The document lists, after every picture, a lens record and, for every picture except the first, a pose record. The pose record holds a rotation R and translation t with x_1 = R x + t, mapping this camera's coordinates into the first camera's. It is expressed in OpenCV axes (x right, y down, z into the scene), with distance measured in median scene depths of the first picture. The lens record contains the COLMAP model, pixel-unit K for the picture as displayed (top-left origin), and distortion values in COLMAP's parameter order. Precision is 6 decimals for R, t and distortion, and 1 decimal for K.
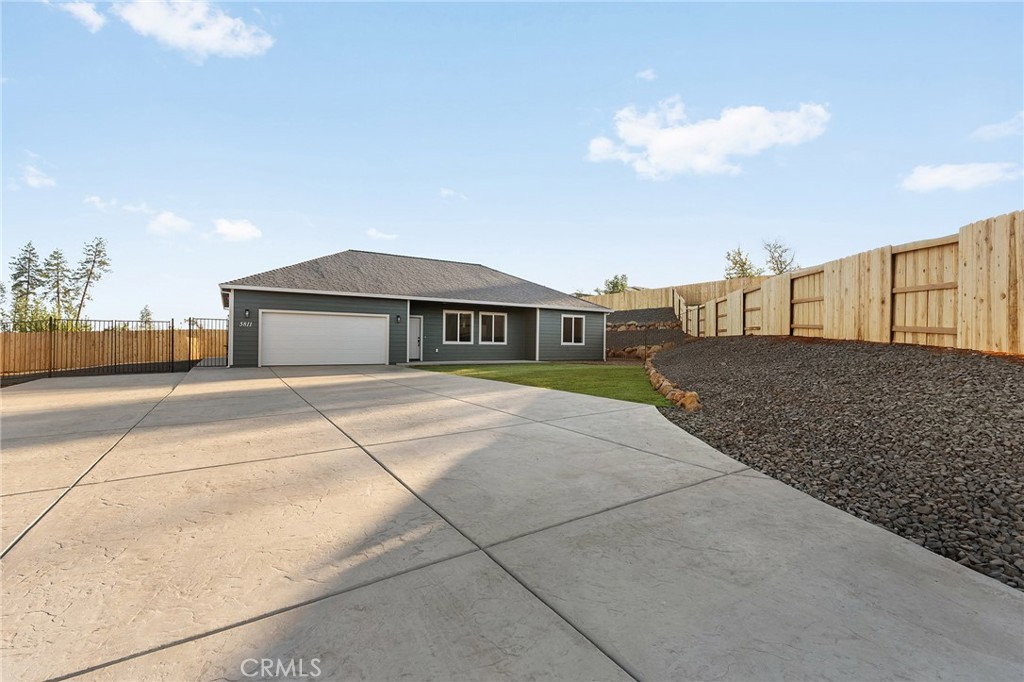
lens RADIAL K [[446.0, 0, 514.2], [0, 446.0, 341.6], [0, 0, 1]] dist [-0.007427, 0.000168]
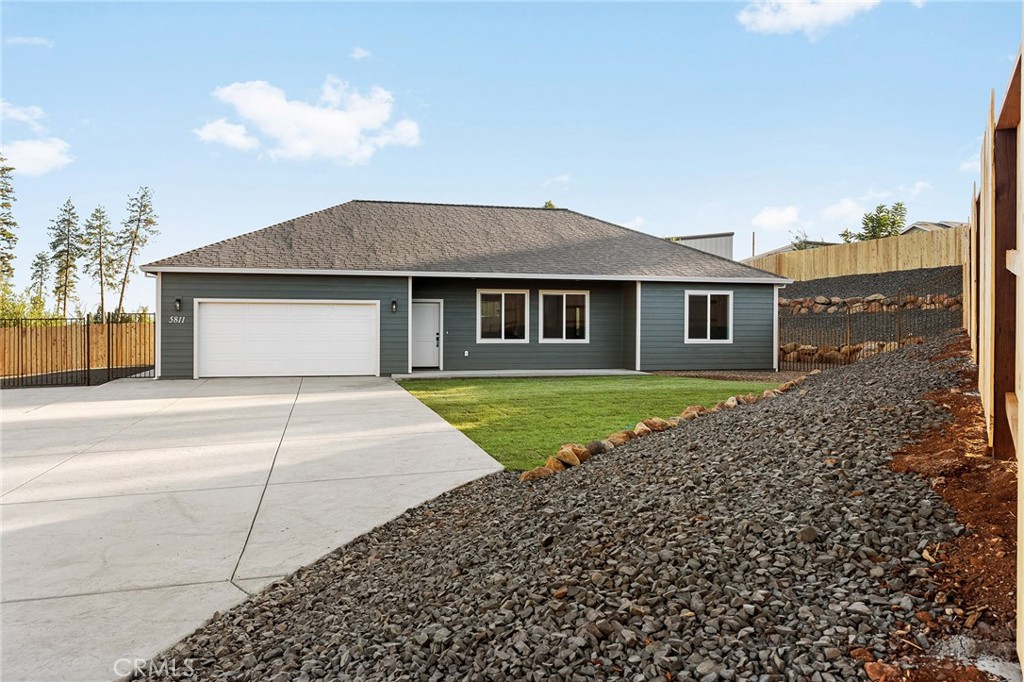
lens RADIAL K [[761.3, 0, 514.9], [0, 761.3, 329.3], [0, 0, 1]] dist [-0.000916, 0.002453]
pose [[0.950195, -0.005550, -0.311606, 0.207269], [0.007464, 0.999960, 0.004951, -0.017463], [0.311566, -0.007030, 0.950198, -0.003196]]
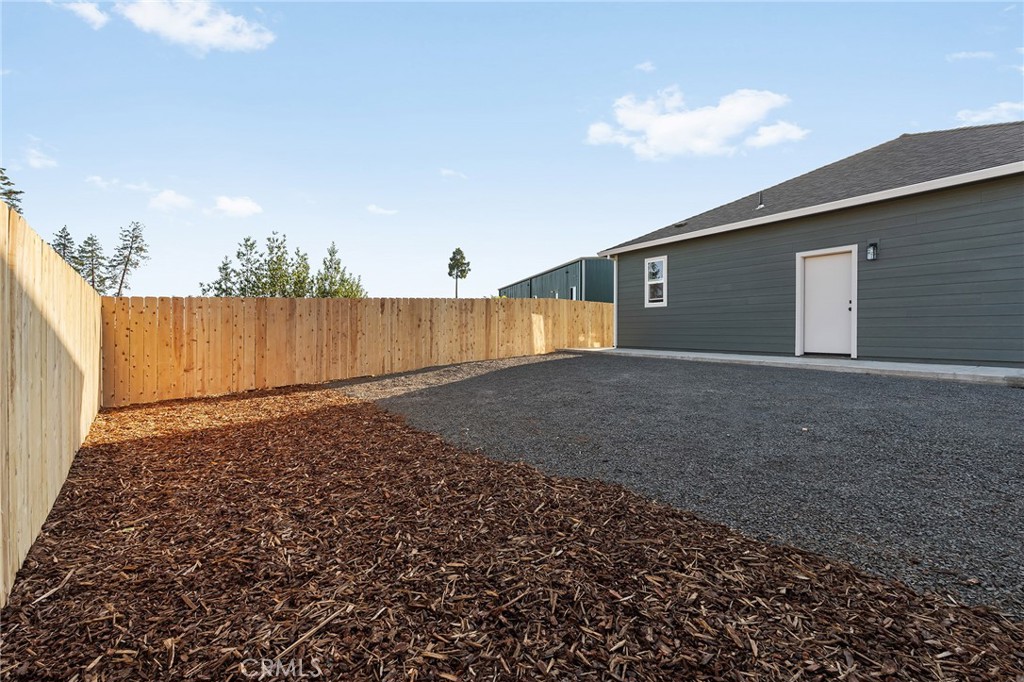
lens RADIAL K [[451.0, 0, 512.5], [0, 451.0, 332.8], [0, 0, 1]] dist [-0.000405, 0.000202]
pose [[0.999539, -0.008985, -0.029014, -0.799312], [0.009134, 0.999946, 0.005006, 0.010606], [0.028968, -0.005269, 0.999566, 0.481490]]
